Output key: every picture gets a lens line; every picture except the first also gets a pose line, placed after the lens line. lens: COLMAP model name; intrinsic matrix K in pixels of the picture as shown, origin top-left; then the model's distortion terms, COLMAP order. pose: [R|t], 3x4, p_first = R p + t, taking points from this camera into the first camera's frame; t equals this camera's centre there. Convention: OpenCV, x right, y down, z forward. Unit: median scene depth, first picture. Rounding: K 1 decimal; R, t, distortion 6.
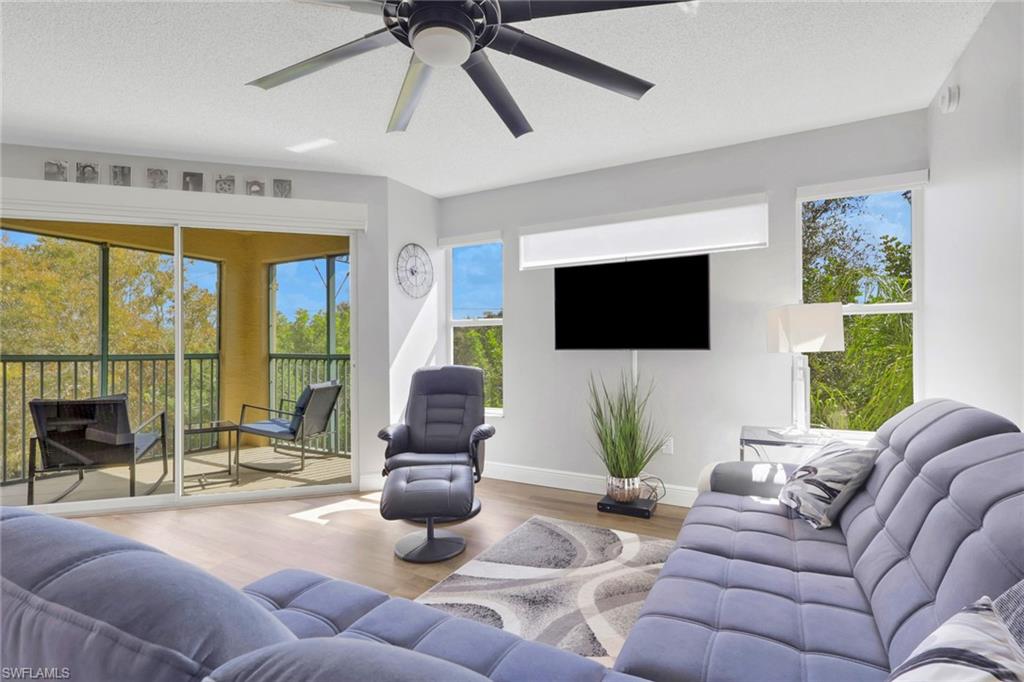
lens RADIAL K [[513.1, 0, 521.5], [0, 513.1, 344.8], [0, 0, 1]] dist [0.010801, -0.001838]
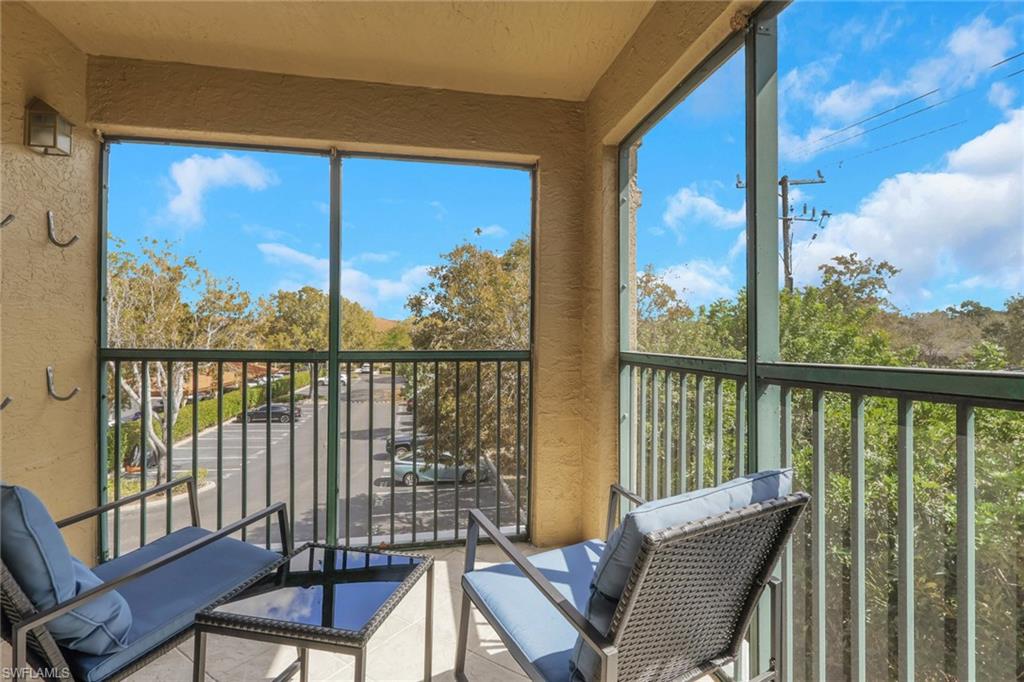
lens RADIAL K [[513.1, 0, 487.1], [0, 513.1, 340.3], [0, 0, 1]] dist [0.010801, -0.001838]
pose [[0.622355, 0.004649, -0.782721, -0.241565], [0.003935, 0.999951, 0.009068, 0.002821], [0.782725, -0.008723, 0.622306, 0.700453]]
